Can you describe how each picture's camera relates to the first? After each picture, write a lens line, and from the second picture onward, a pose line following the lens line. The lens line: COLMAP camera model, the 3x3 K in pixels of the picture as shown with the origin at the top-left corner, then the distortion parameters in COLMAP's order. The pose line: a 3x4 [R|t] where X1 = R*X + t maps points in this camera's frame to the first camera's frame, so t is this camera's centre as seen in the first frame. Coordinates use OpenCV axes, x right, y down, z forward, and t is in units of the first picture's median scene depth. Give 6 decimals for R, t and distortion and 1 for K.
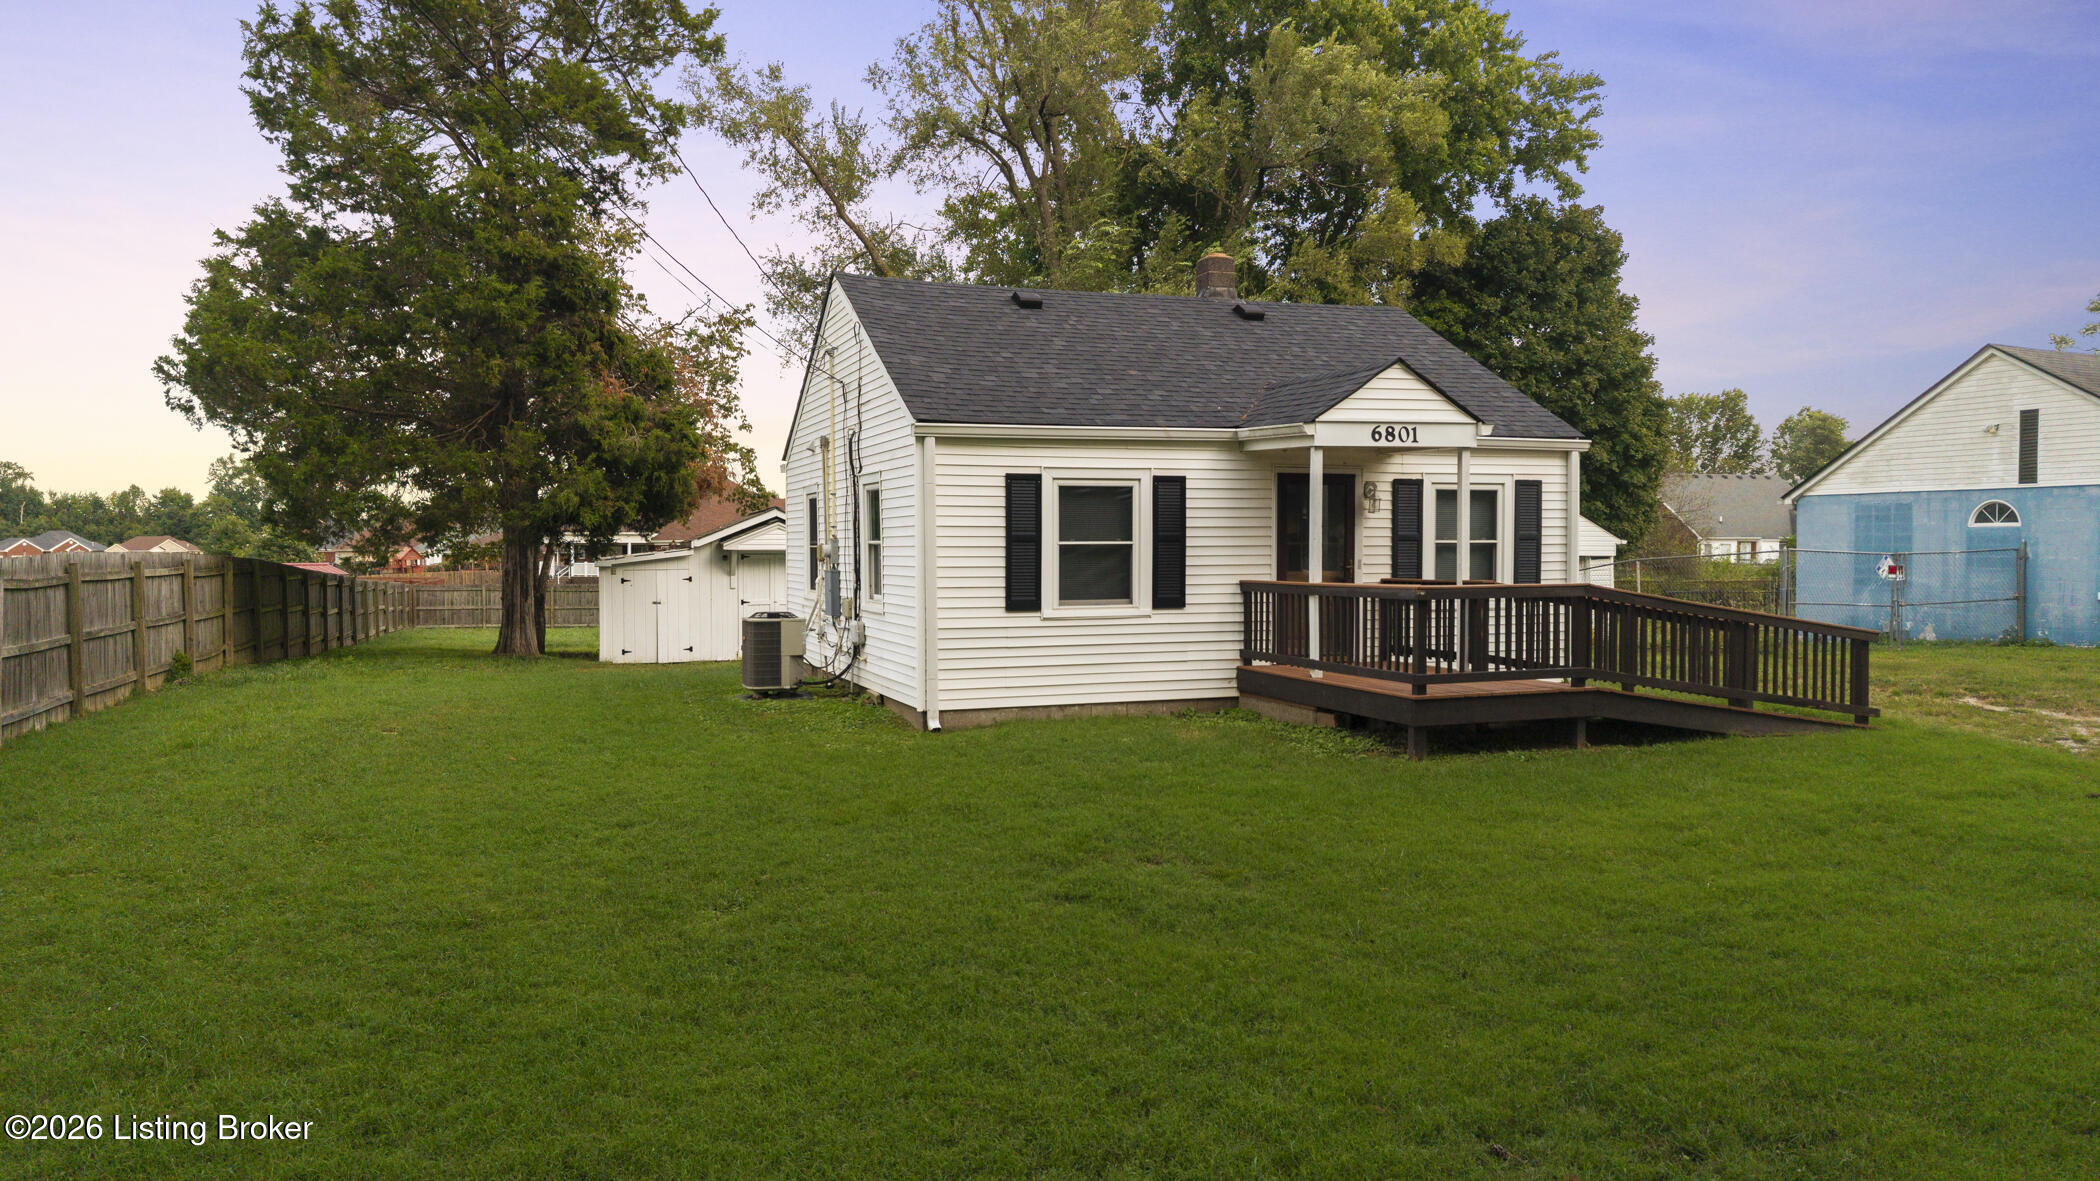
lens RADIAL K [[1424.0, 0, 1011.4], [0, 1424.0, 602.5], [0, 0, 1]] dist [0.050592, -0.000943]
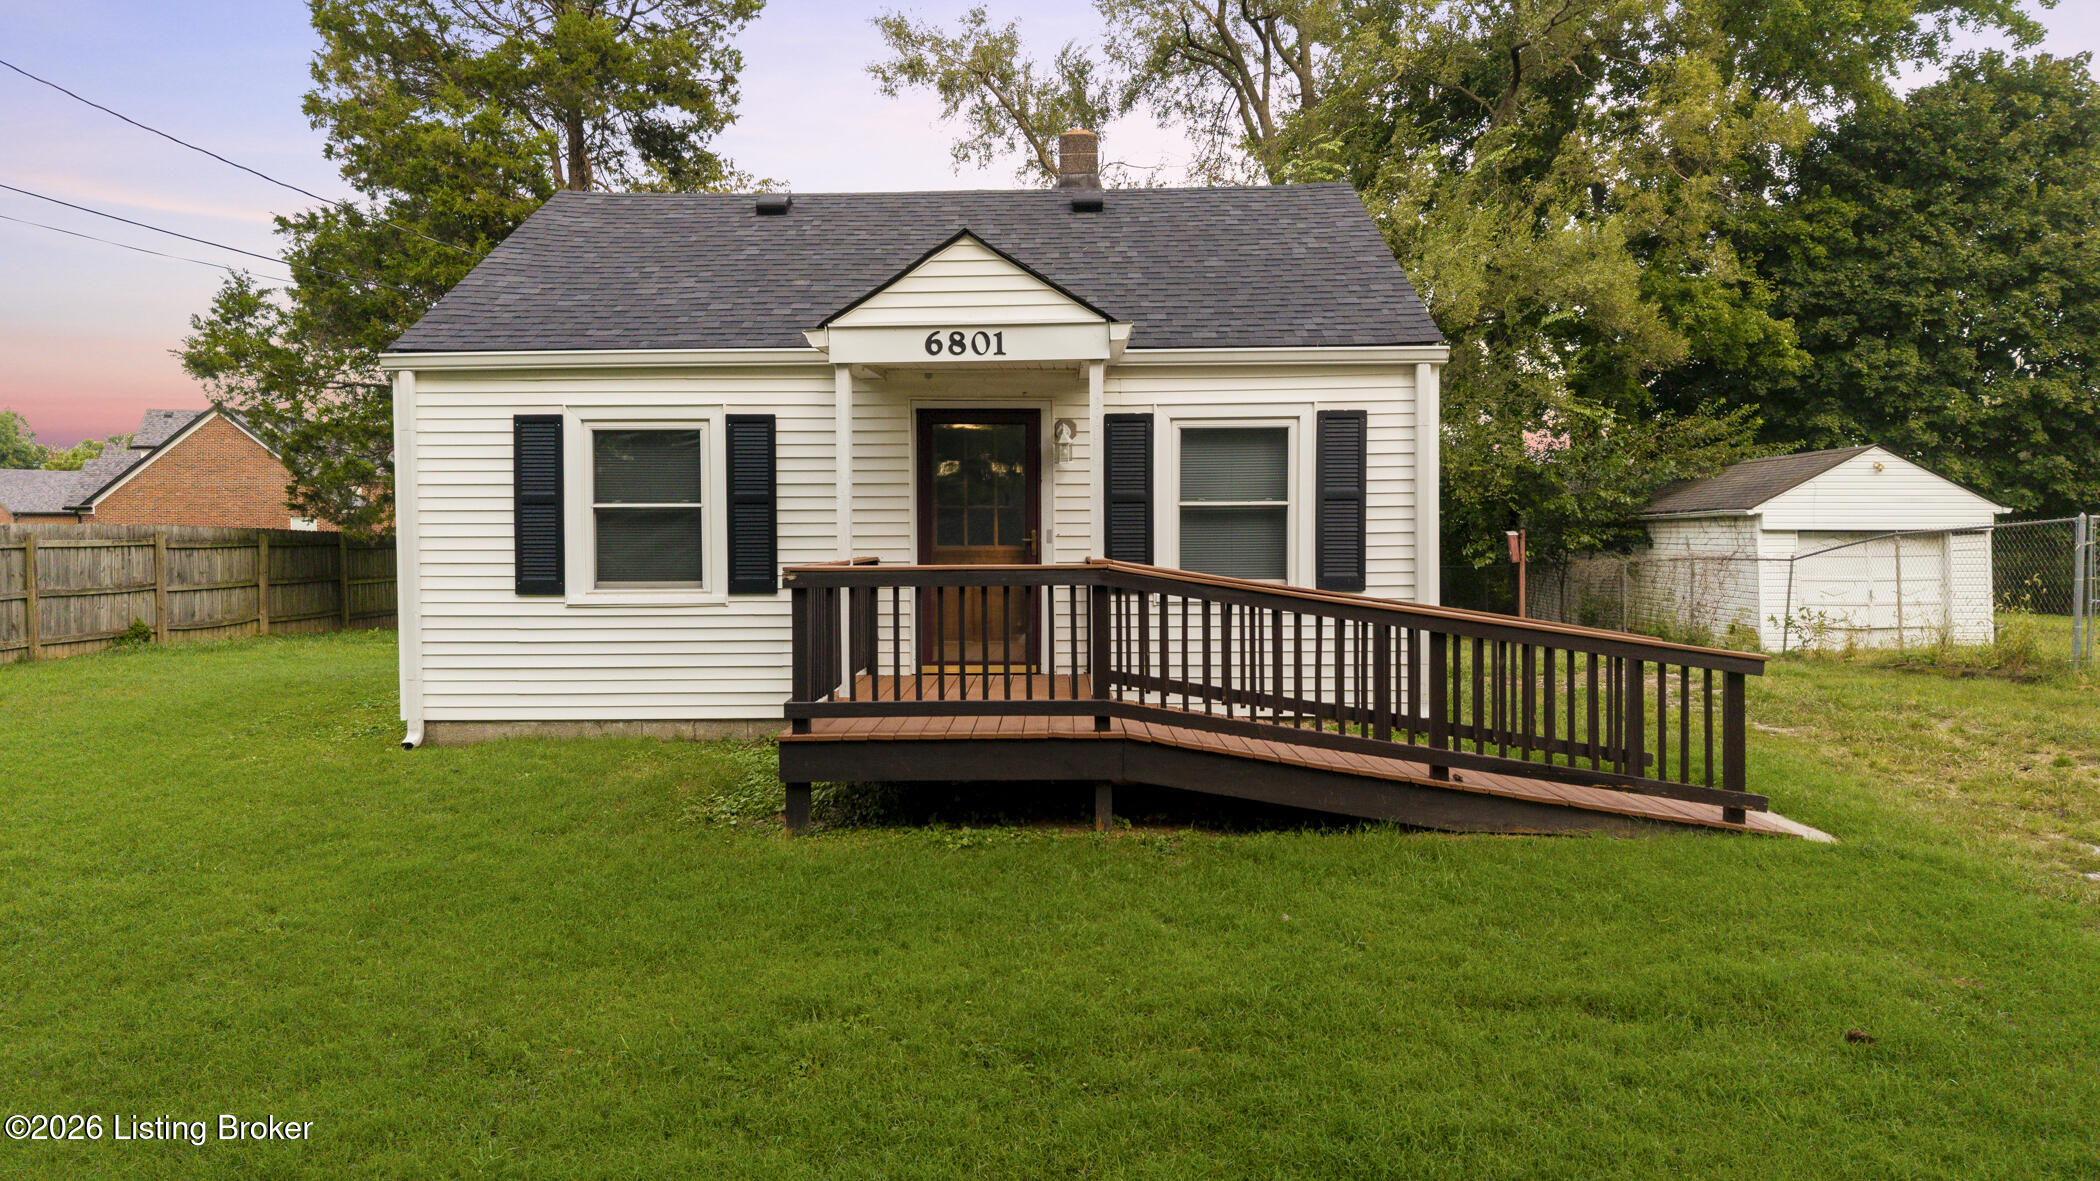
lens RADIAL K [[1450.1, 0, 1045.6], [0, 1450.1, 552.1], [0, 0, 1]] dist [0.031359, -0.001312]
pose [[0.934432, 0.007192, -0.356069, 0.515681], [-0.014990, 0.999704, -0.019148, -0.005731], [0.355826, 0.023230, 0.934263, 0.350327]]
